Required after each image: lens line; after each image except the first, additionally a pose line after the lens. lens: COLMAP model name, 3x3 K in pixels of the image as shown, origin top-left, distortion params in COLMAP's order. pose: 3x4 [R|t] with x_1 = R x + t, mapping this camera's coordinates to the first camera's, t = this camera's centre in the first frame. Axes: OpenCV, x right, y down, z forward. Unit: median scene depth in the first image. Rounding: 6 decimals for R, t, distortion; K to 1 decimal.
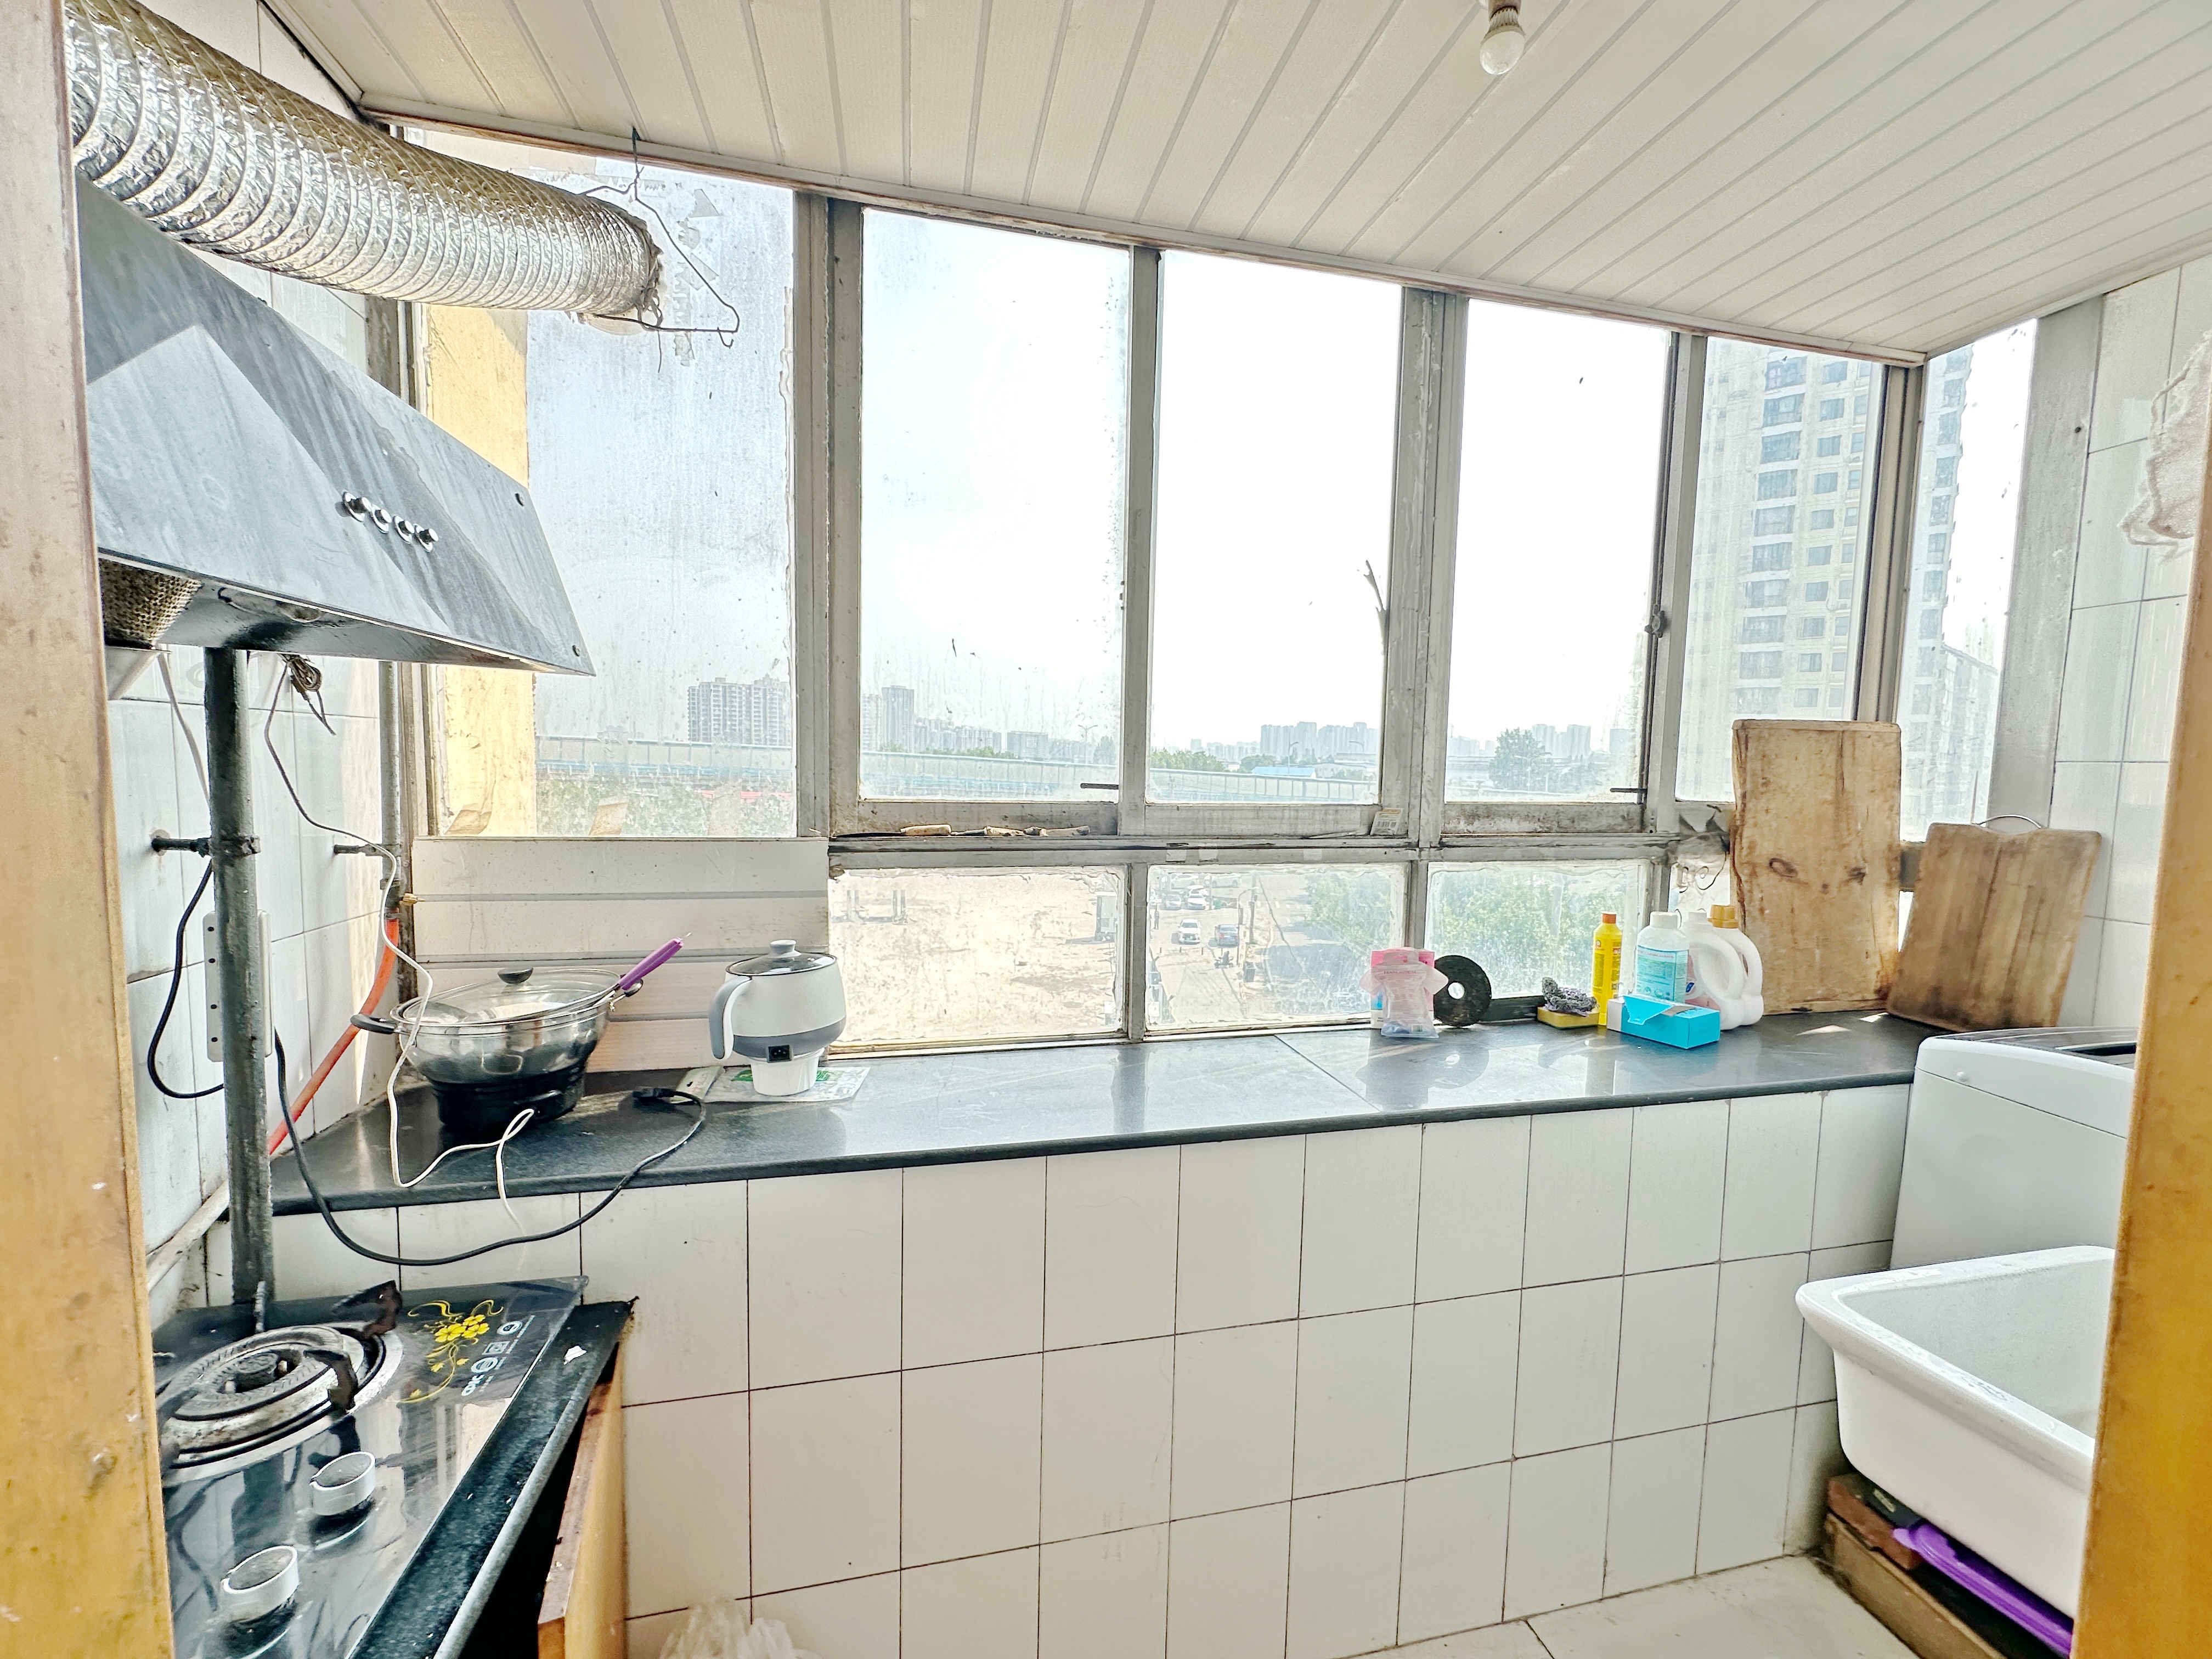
lens RADIAL K [[875.8, 0, 1091.9], [0, 875.8, 824.1], [0, 0, 1]] dist [-0.000856, 0.000628]
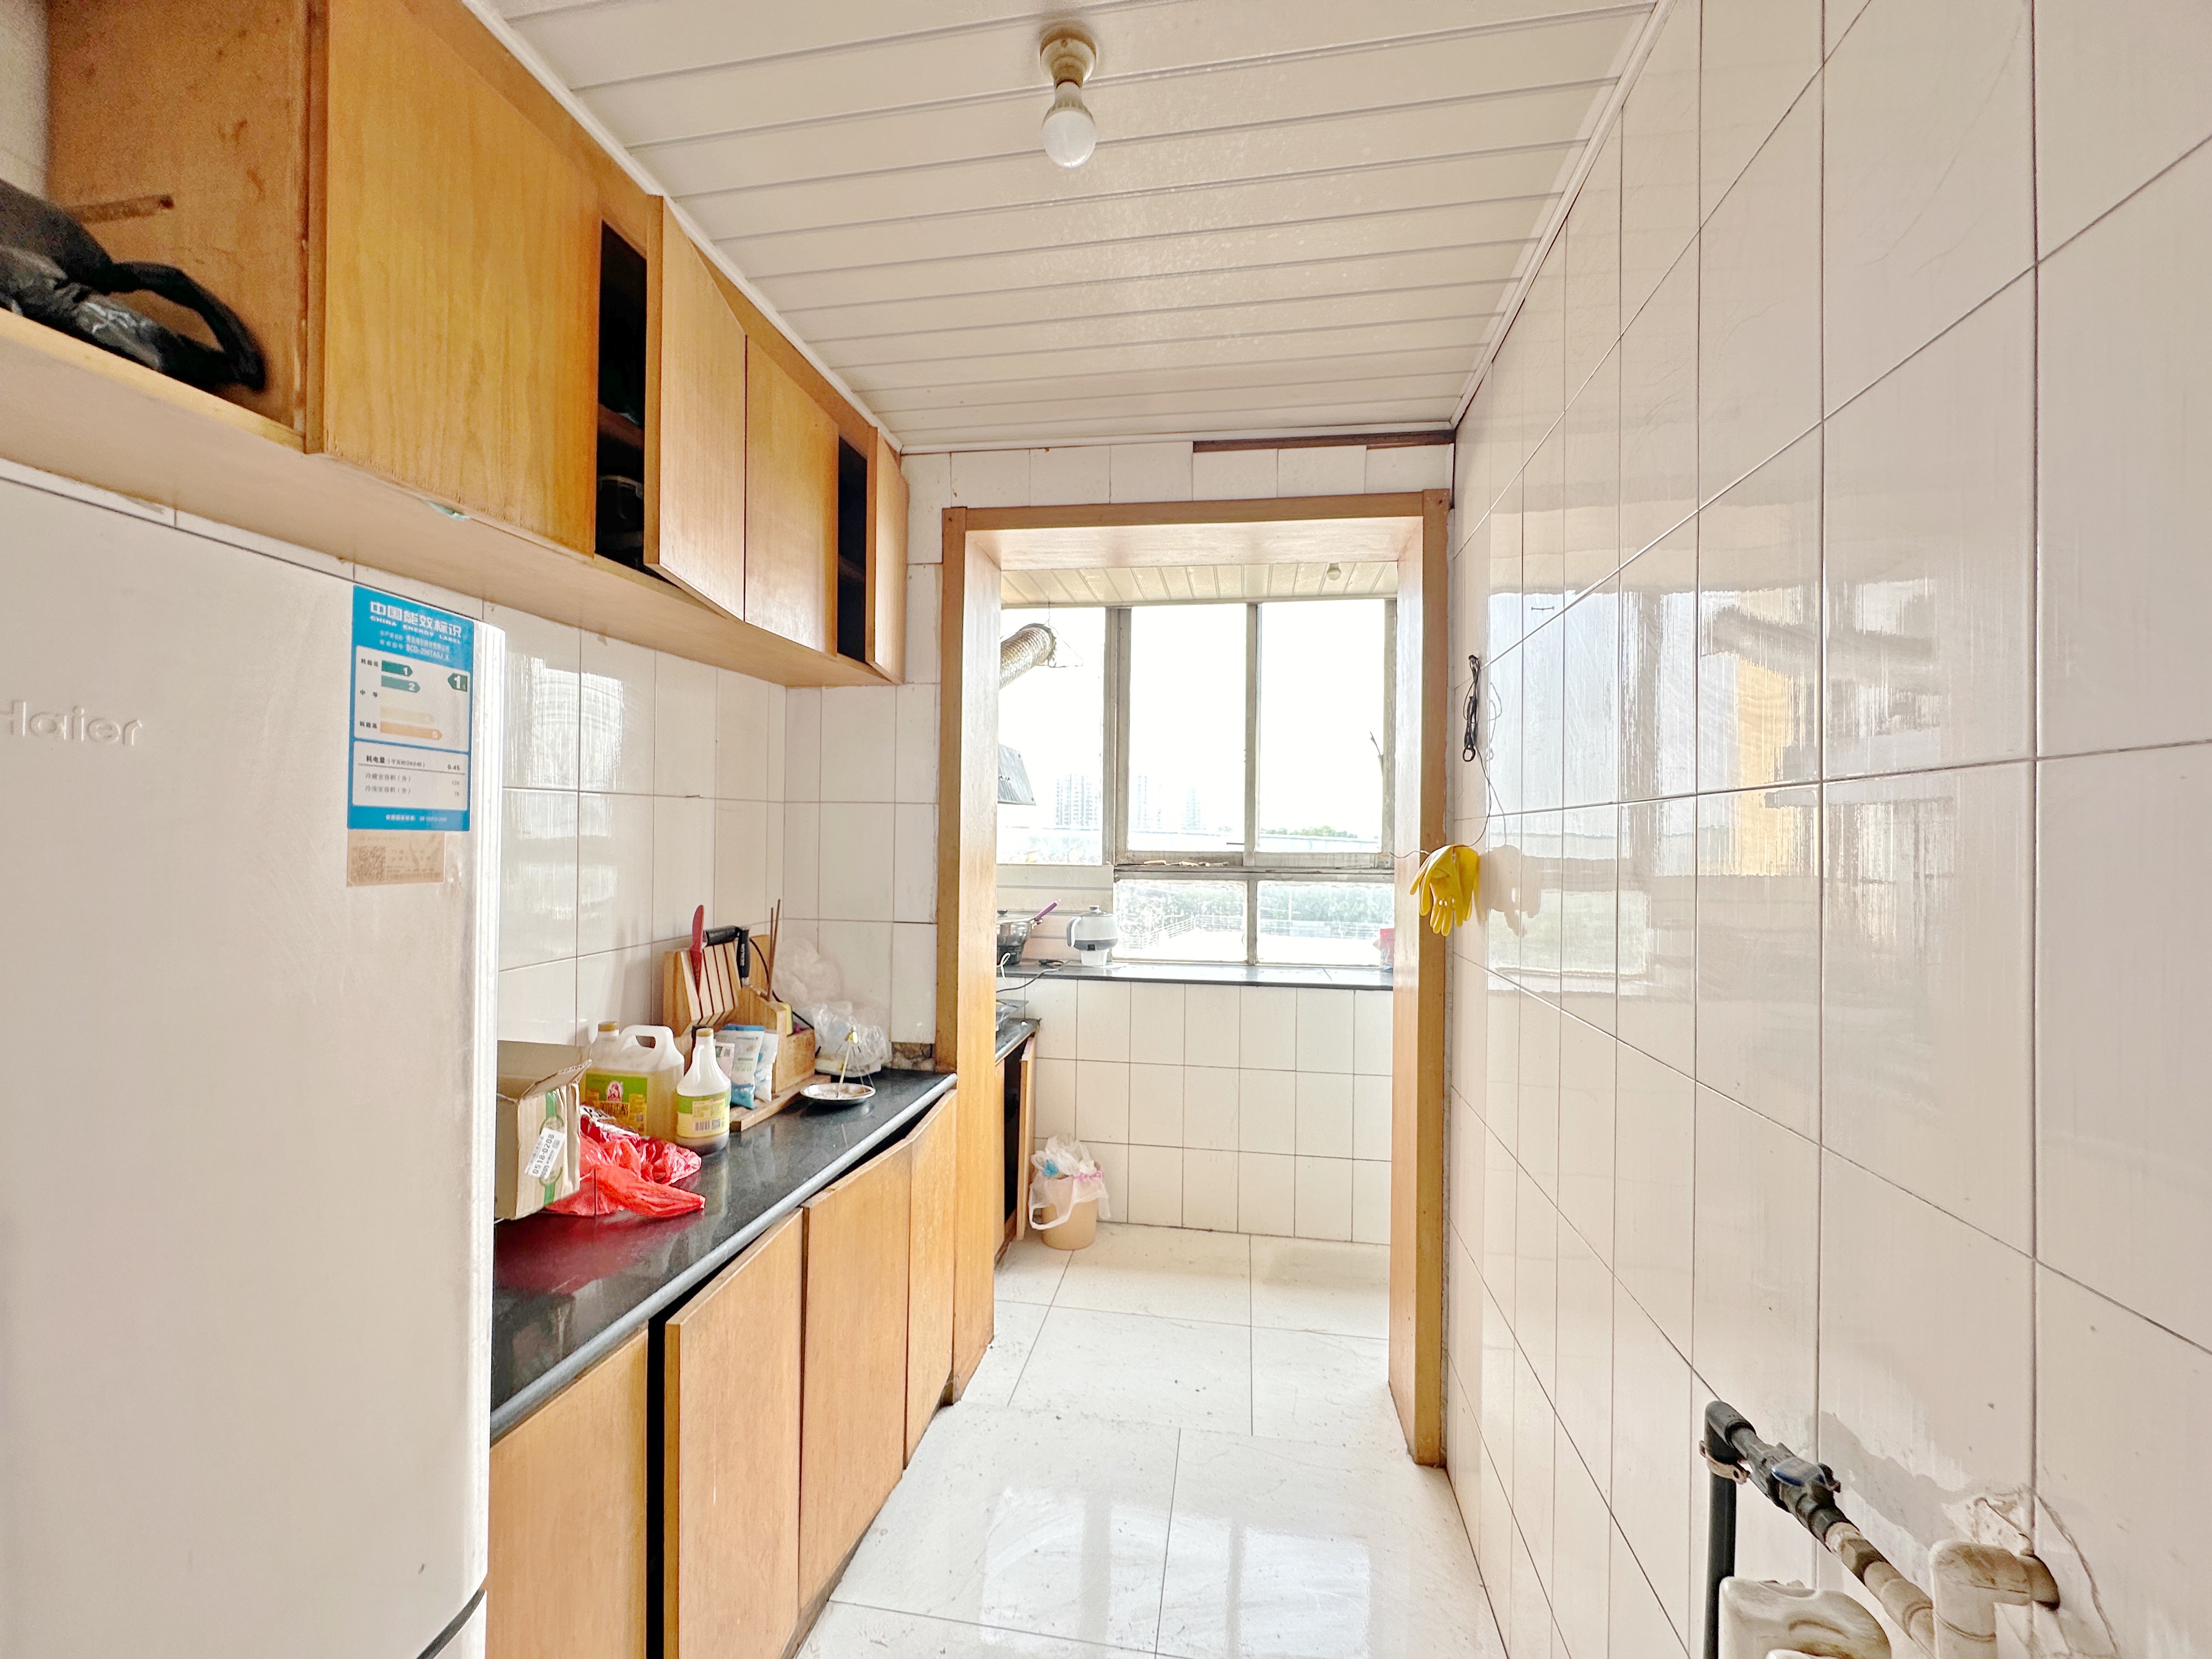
lens RADIAL K [[875.8, 0, 1106.9], [0, 875.8, 829.3], [0, 0, 1]] dist [-0.000856, 0.000628]
pose [[0.930490, -0.009164, -0.366204, 0.537794], [-0.019926, 0.996941, -0.075579, 0.096459], [0.365776, 0.077623, 0.927460, -1.186979]]
